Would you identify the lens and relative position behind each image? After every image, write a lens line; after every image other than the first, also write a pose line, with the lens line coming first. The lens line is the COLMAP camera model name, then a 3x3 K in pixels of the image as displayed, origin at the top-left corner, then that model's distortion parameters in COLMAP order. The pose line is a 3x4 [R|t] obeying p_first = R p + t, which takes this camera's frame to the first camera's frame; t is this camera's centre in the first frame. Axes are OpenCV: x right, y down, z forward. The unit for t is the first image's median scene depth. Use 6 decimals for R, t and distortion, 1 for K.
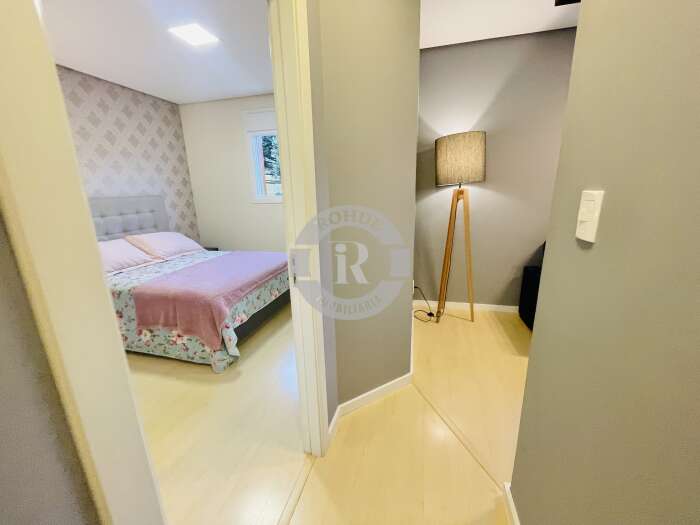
lens RADIAL K [[285.1, 0, 348.9], [0, 285.1, 263.5], [0, 0, 1]] dist [0.002383, -0.000548]
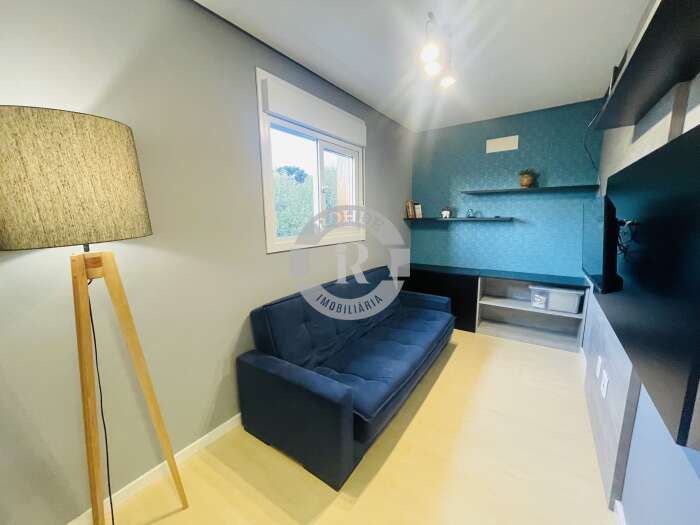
lens RADIAL K [[285.1, 0, 347.2], [0, 285.1, 259.2], [0, 0, 1]] dist [0.002383, -0.000548]
pose [[0.348720, -0.134197, 0.927570, 0.142182], [0.233420, 0.970946, 0.052718, -0.189654], [-0.907695, 0.198129, 0.369913, 0.522165]]
